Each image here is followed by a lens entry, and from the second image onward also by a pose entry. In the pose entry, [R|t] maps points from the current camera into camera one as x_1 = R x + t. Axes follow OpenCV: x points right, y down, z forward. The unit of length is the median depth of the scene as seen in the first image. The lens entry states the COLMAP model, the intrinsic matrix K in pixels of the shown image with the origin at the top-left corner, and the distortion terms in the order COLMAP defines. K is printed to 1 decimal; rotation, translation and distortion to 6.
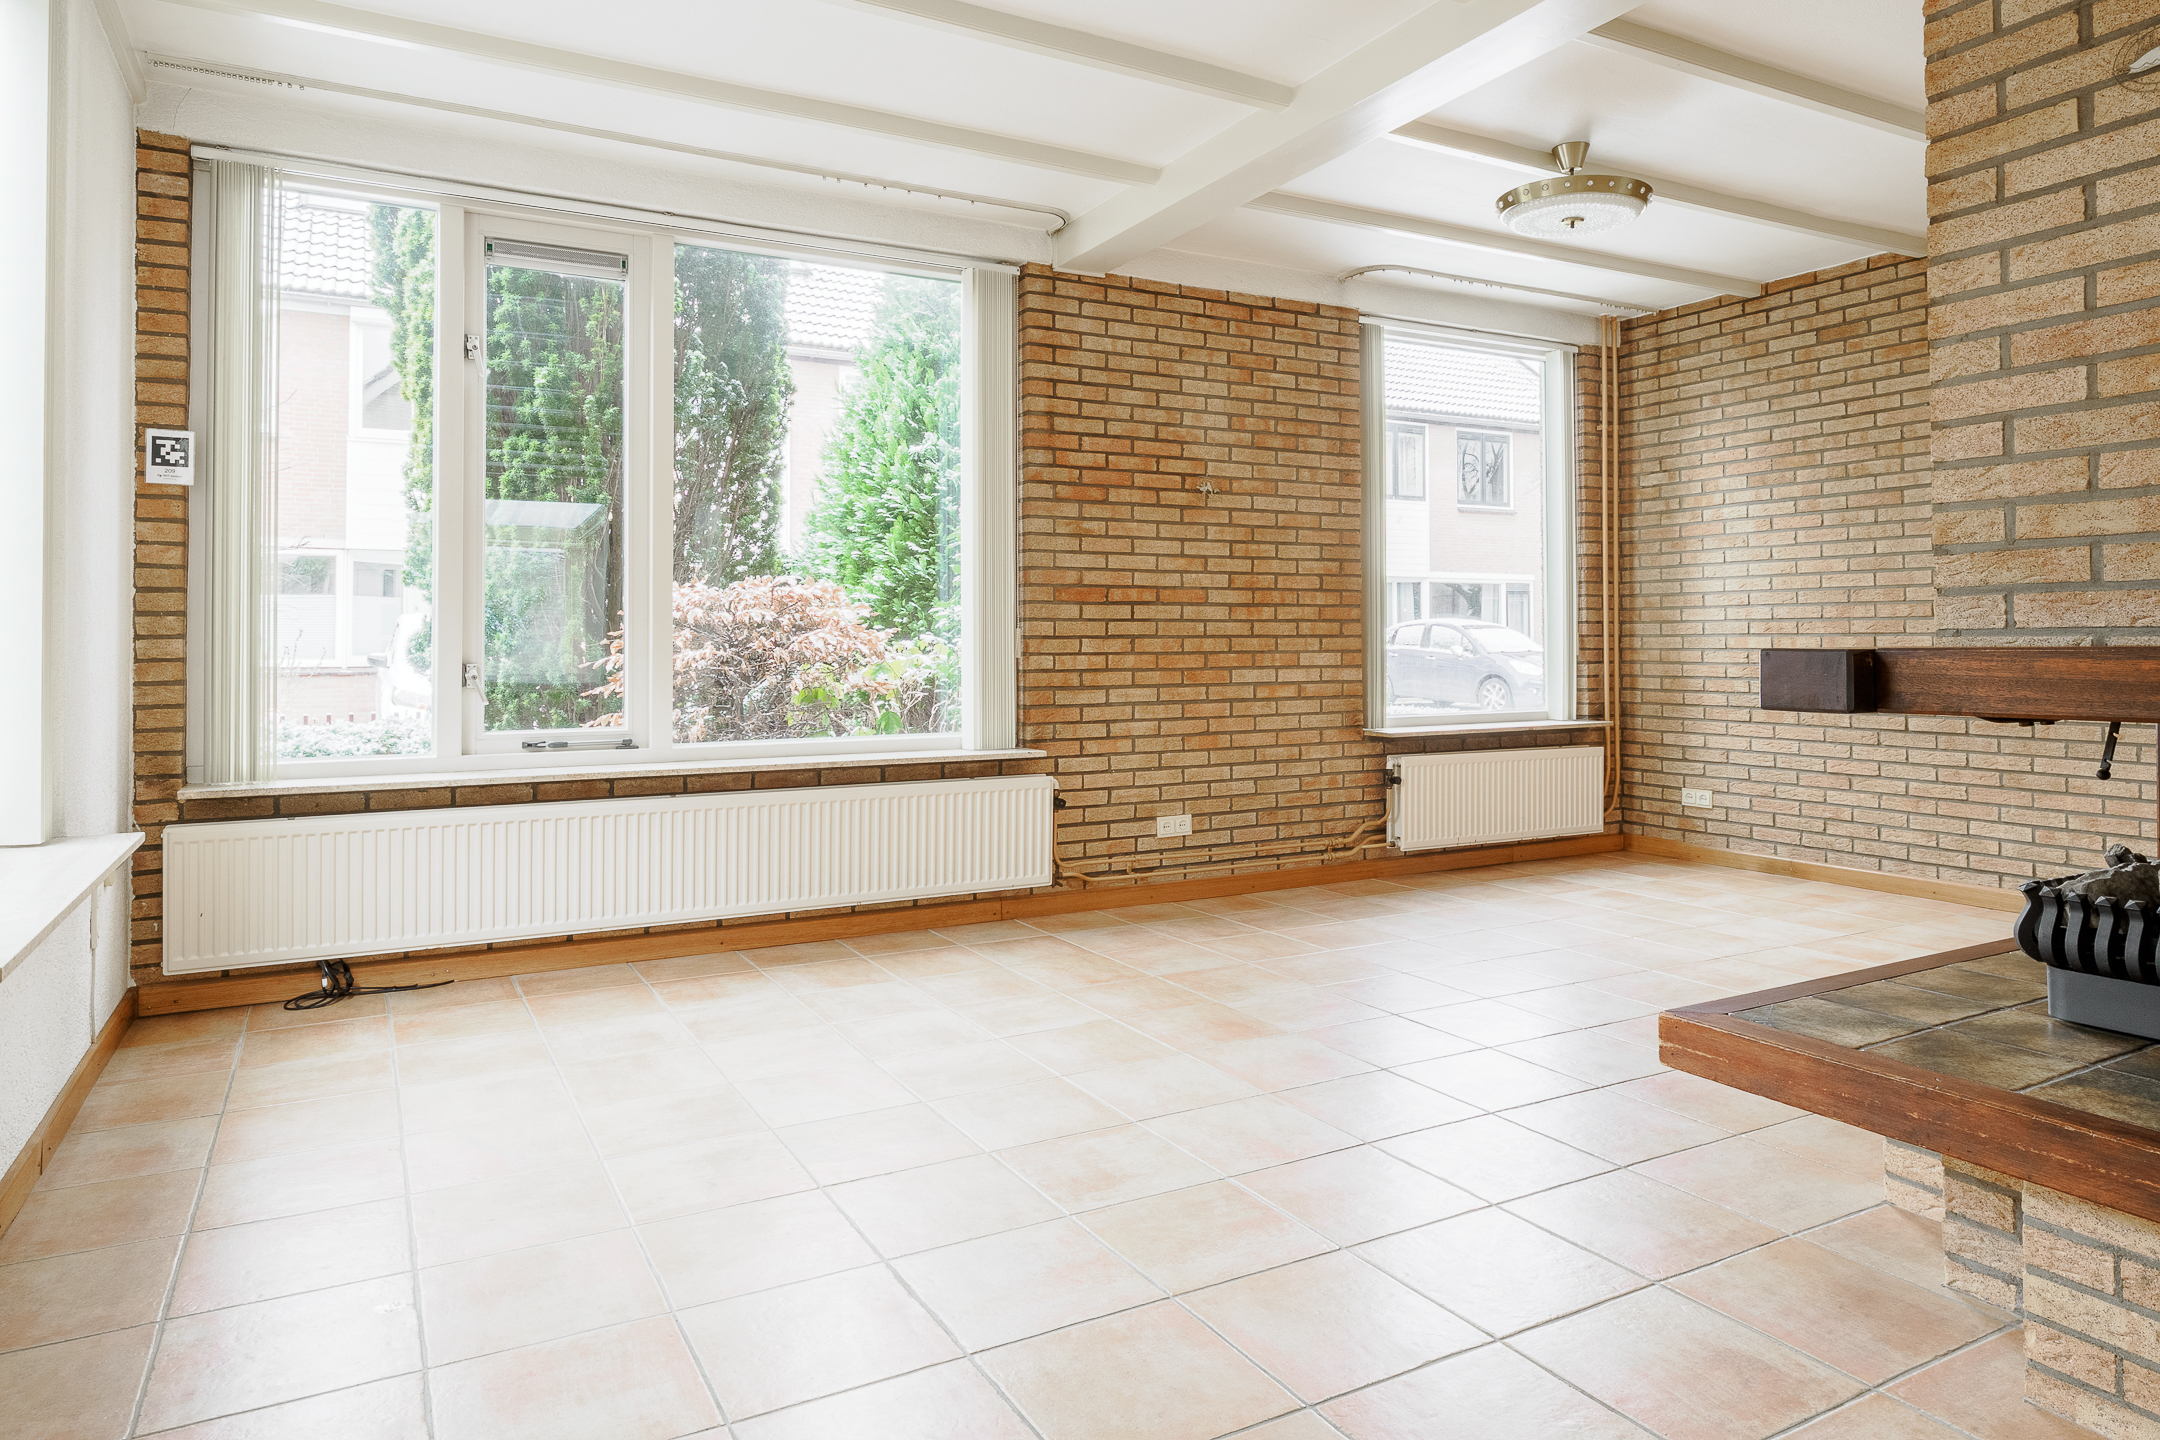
lens RADIAL K [[1319.2, 0, 1197.0], [0, 1319.2, 634.1], [0, 0, 1]] dist [-0.005553, 0.003024]
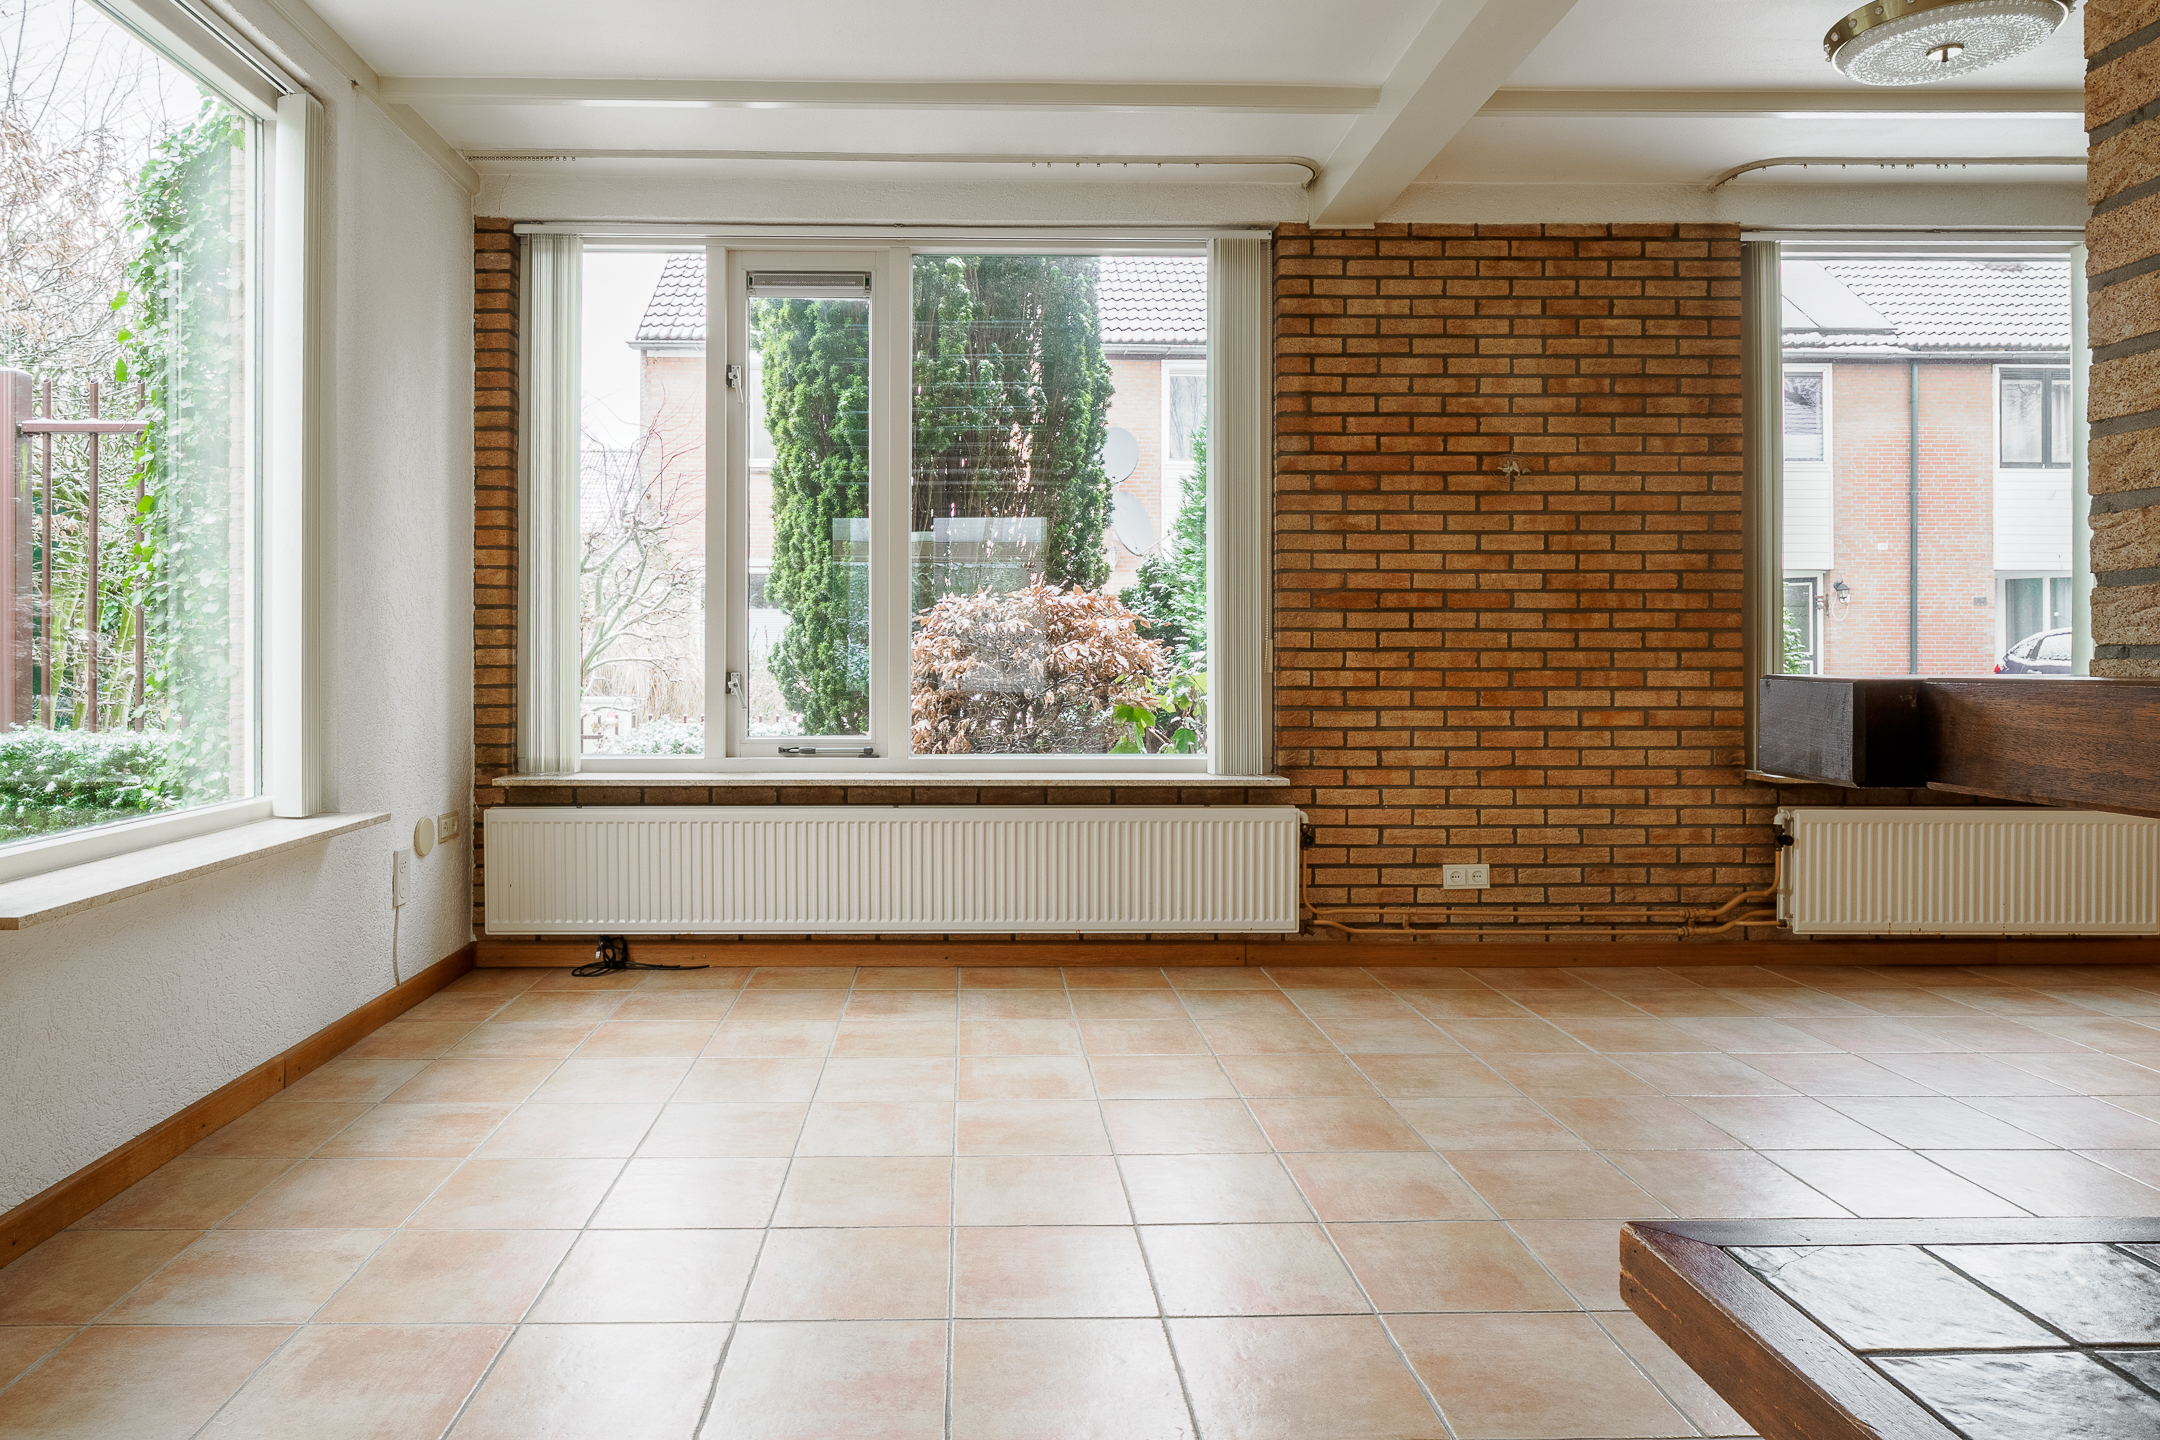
lens RADIAL K [[1395.2, 0, 1099.4], [0, 1395.2, 657.2], [0, 0, 1]] dist [-0.002878, 0.001225]
pose [[0.877624, 0.006543, -0.479306, 0.209682], [-0.002000, 0.999948, 0.009988, -0.001581], [0.479346, -0.007807, 0.877591, 0.121118]]
